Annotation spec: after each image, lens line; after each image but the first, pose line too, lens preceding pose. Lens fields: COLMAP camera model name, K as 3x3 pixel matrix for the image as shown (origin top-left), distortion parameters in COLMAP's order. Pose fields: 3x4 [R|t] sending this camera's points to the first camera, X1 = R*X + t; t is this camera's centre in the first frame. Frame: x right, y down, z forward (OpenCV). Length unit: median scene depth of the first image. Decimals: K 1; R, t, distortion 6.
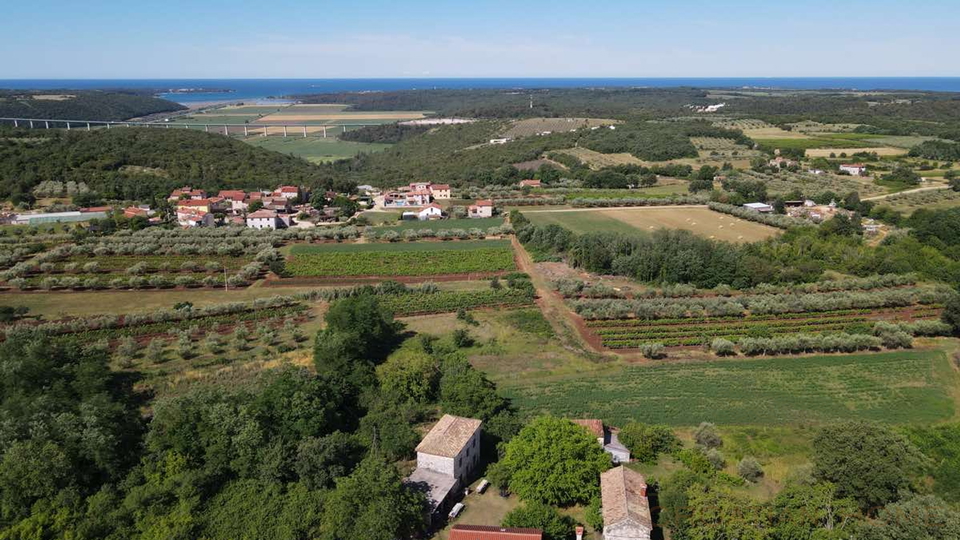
lens RADIAL K [[707.9, 0, 478.8], [0, 707.9, 273.1], [0, 0, 1]] dist [-0.010758, 0.042506]
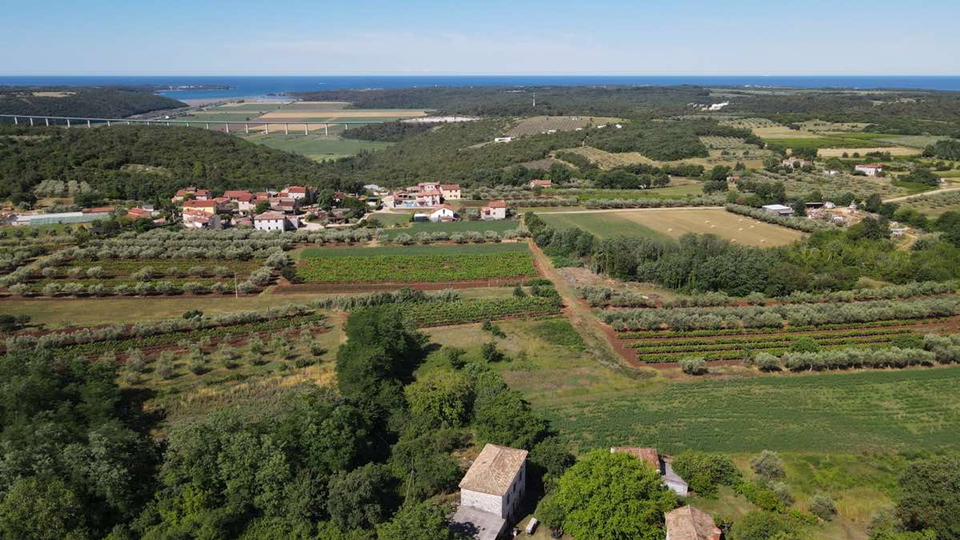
lens RADIAL K [[707.9, 0, 478.6], [0, 707.9, 273.3], [0, 0, 1]] dist [-0.010758, 0.042506]
pose [[0.999997, 0.002408, 0.000039, -0.017549], [-0.002408, 0.999992, 0.003075, -0.006994], [-0.000031, -0.003075, 0.999995, 0.025436]]
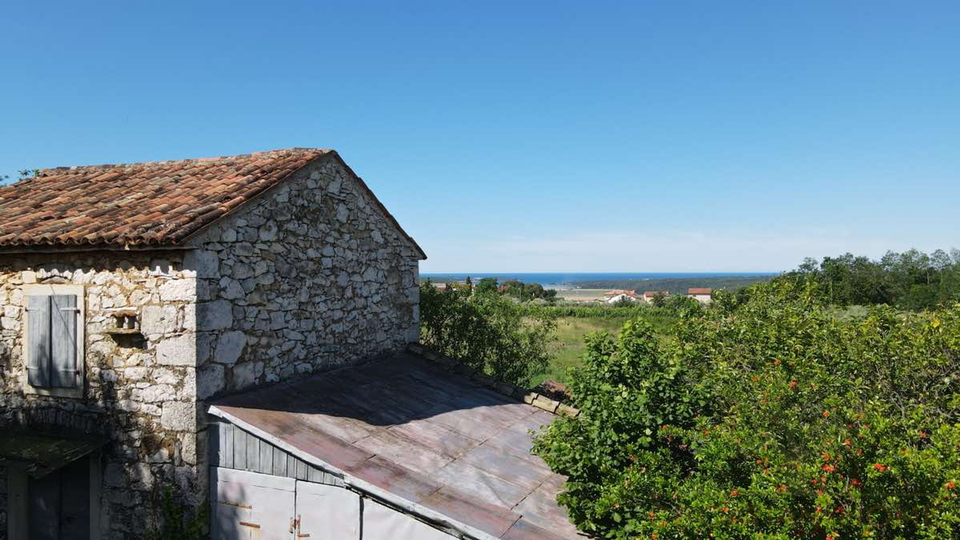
lens RADIAL K [[707.9, 0, 478.3], [0, 707.9, 265.9], [0, 0, 1]] dist [-0.010758, 0.042506]
pose [[0.924100, -0.003712, -0.382132, 0.068965], [-0.101894, 0.961359, -0.255746, 0.074222], [0.368315, 0.275271, 0.888014, 0.283401]]
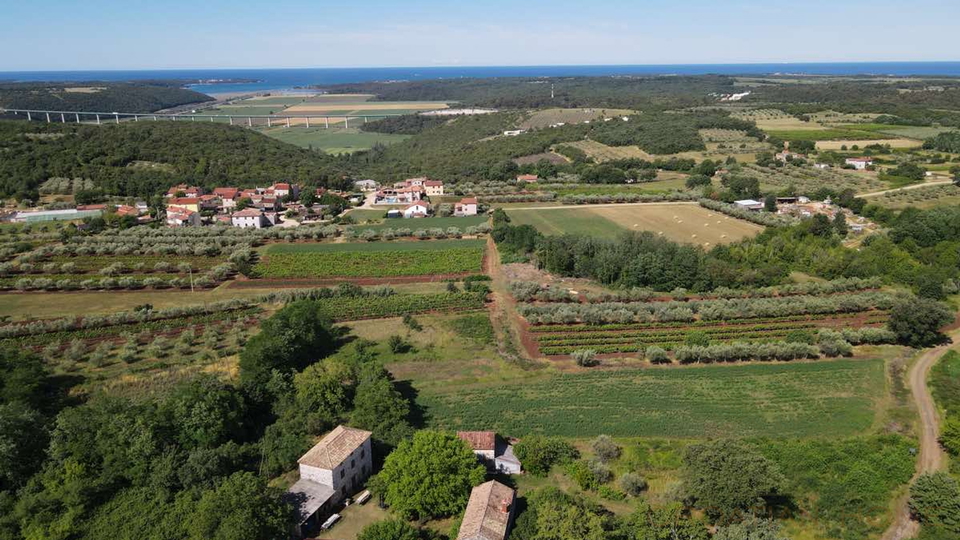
lens RADIAL K [[707.9, 0, 478.9], [0, 707.9, 272.1], [0, 0, 1]] dist [-0.010758, 0.042506]
pose [[0.999233, 0.003412, -0.038998, 0.057954], [-0.002856, 0.999894, 0.014289, -0.011632], [0.039042, -0.014167, 0.999137, -0.005627]]
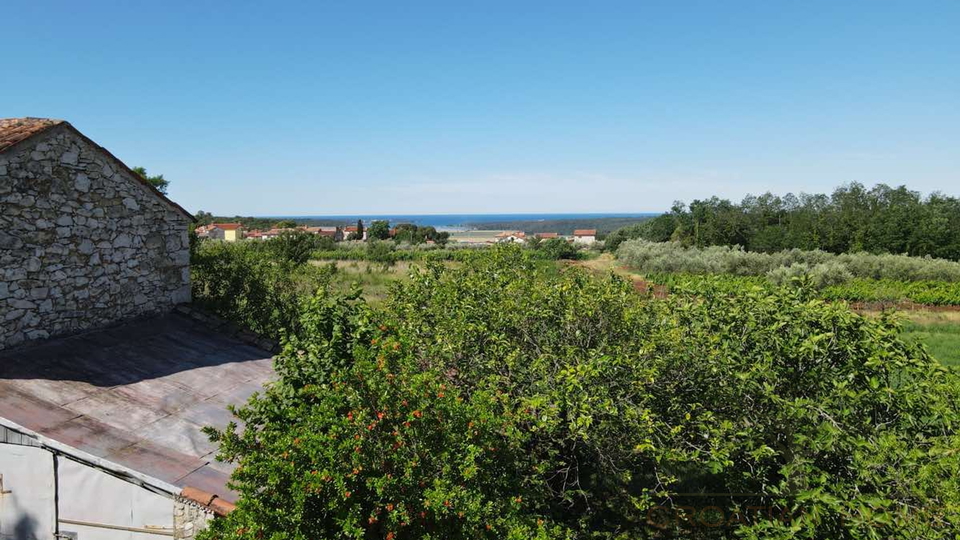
lens RADIAL K [[707.9, 0, 478.5], [0, 707.9, 267.4], [0, 0, 1]] dist [-0.010758, 0.042506]
pose [[0.969478, 0.013243, -0.244822, 0.076207], [-0.060260, 0.980781, -0.185571, 0.073326], [0.237659, 0.194660, 0.951644, 0.282778]]
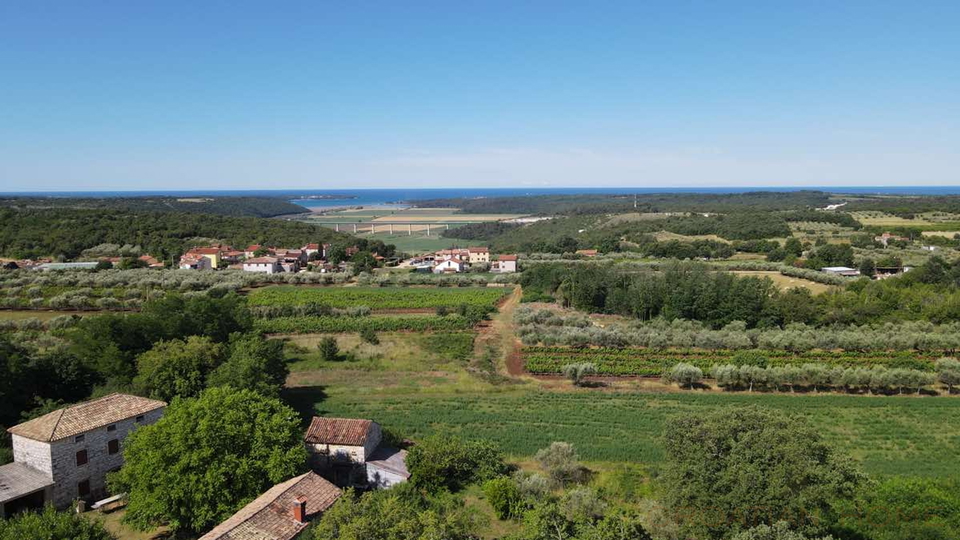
lens RADIAL K [[707.9, 0, 478.2], [0, 707.9, 273.3], [0, 0, 1]] dist [-0.010758, 0.042506]
pose [[0.986660, 0.016735, -0.161933, 0.111077], [-0.040716, 0.988457, -0.145931, 0.050733], [0.157622, 0.150577, 0.975952, 0.118096]]
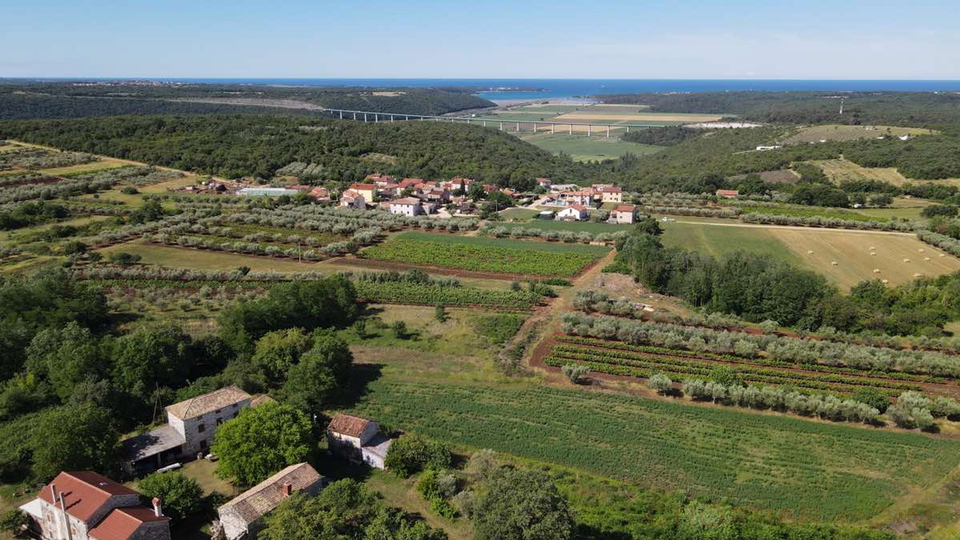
lens RADIAL K [[707.9, 0, 478.0], [0, 707.9, 271.3], [0, 0, 1]] dist [-0.010758, 0.042506]
pose [[0.910109, 0.116440, -0.397672, 0.206149], [-0.117754, 0.992816, 0.021210, -0.011282], [0.397285, 0.027524, 0.917283, 0.047542]]
